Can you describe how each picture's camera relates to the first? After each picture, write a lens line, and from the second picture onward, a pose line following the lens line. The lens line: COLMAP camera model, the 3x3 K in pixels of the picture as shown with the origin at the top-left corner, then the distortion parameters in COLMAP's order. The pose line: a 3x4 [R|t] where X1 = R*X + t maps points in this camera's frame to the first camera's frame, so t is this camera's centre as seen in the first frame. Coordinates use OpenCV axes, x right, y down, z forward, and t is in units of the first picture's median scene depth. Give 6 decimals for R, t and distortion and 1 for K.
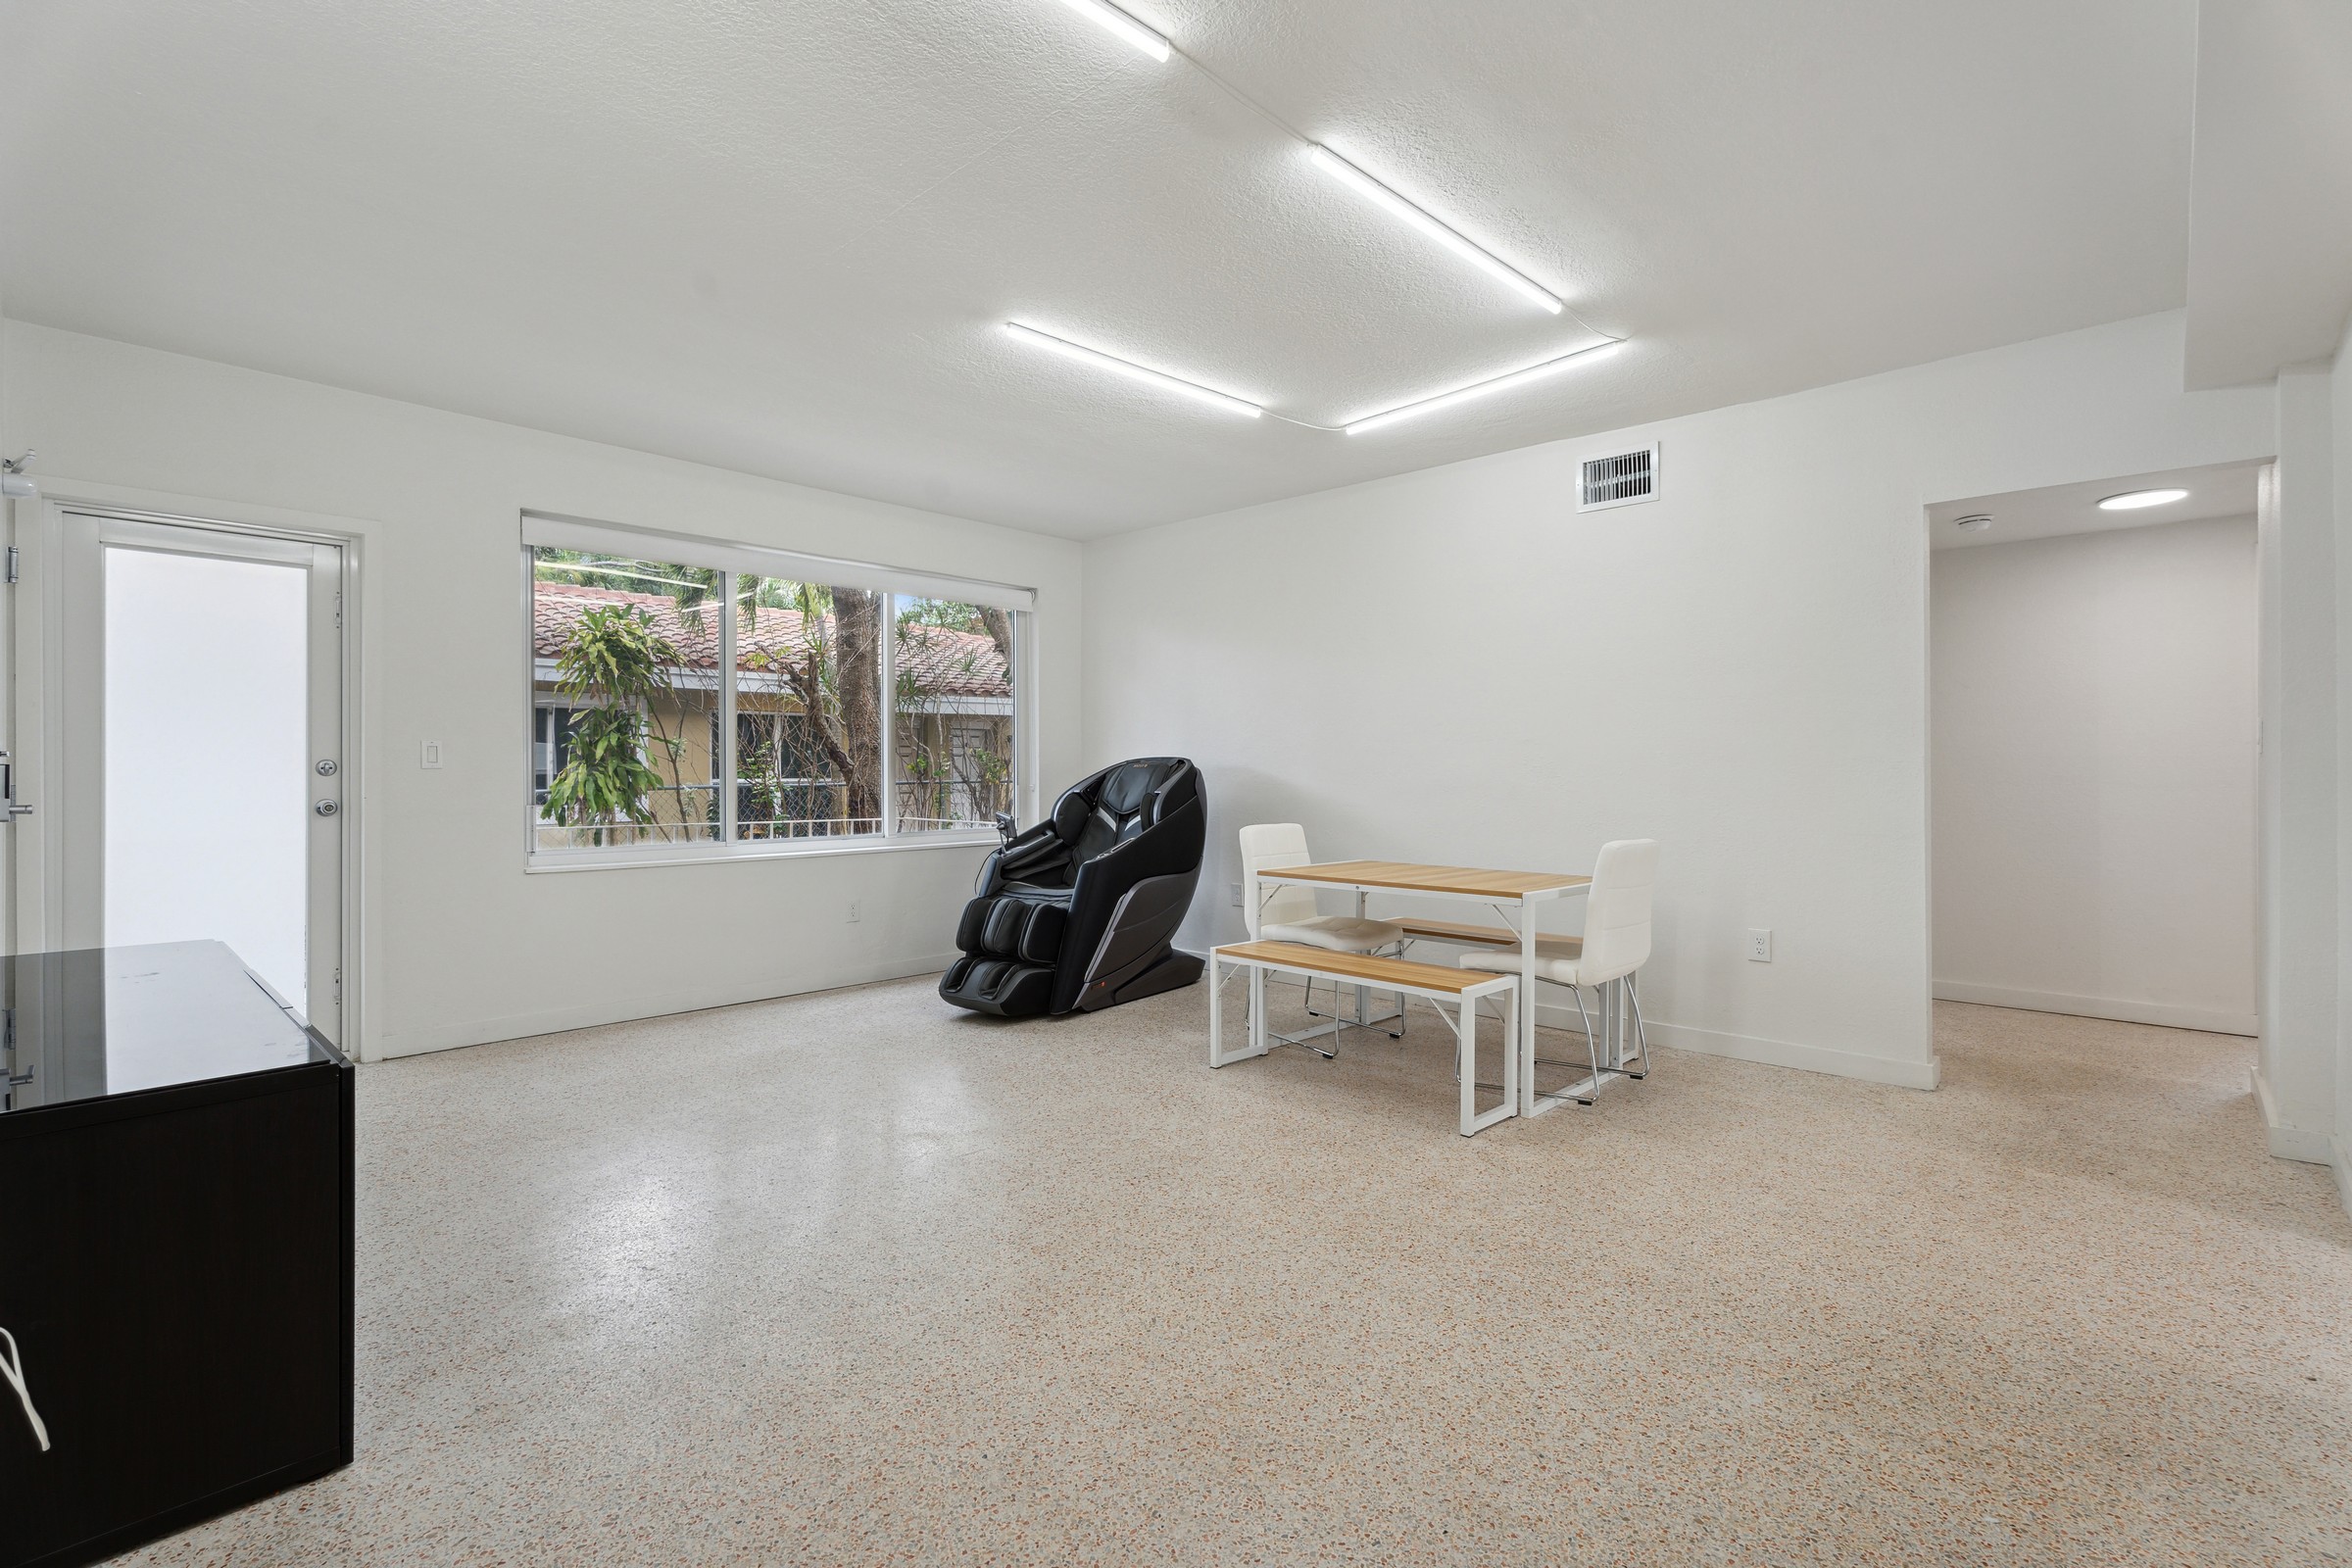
lens RADIAL K [[1080.3, 0, 1186.6], [0, 1080.3, 774.5], [0, 0, 1]] dist [0.000419, -0.000027]
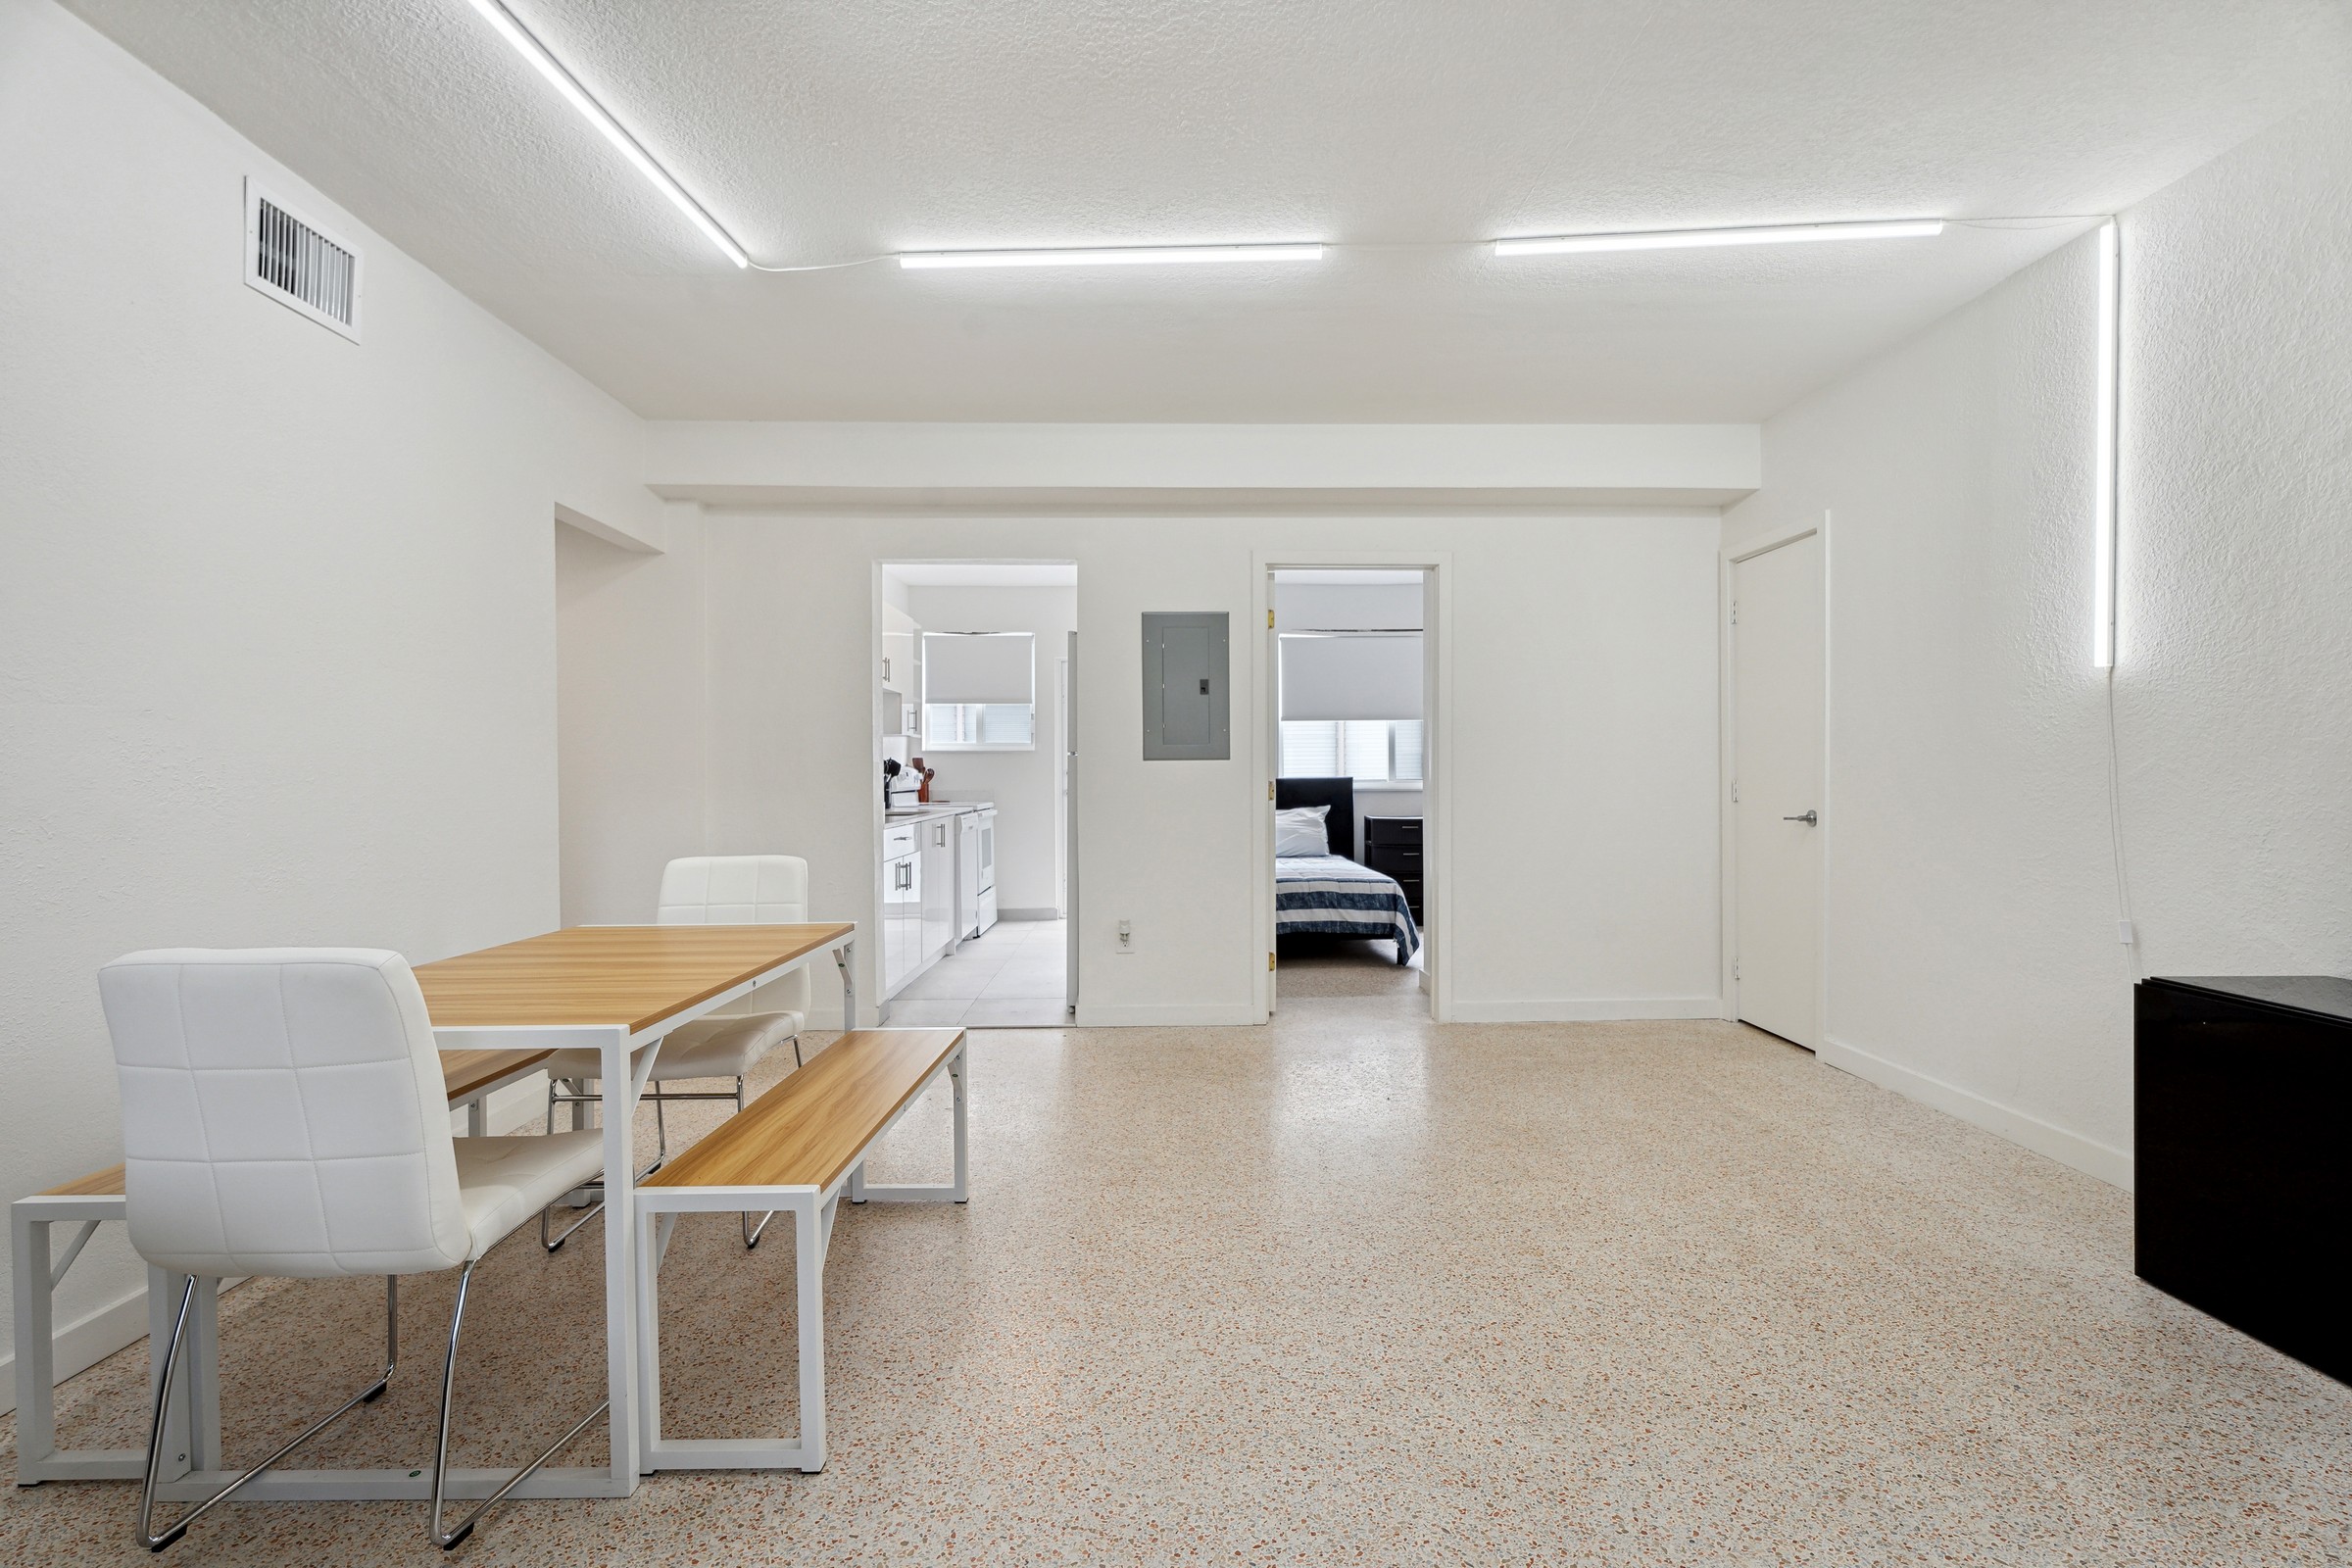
lens RADIAL K [[1080.3, 0, 1192.8], [0, 1080.3, 790.5], [0, 0, 1]] dist [0.000419, -0.000027]
pose [[-0.712557, -0.007906, 0.701570, -0.592194], [0.006828, 0.999811, 0.018202, -0.002875], [-0.701581, 0.017760, -0.712368, 1.882267]]
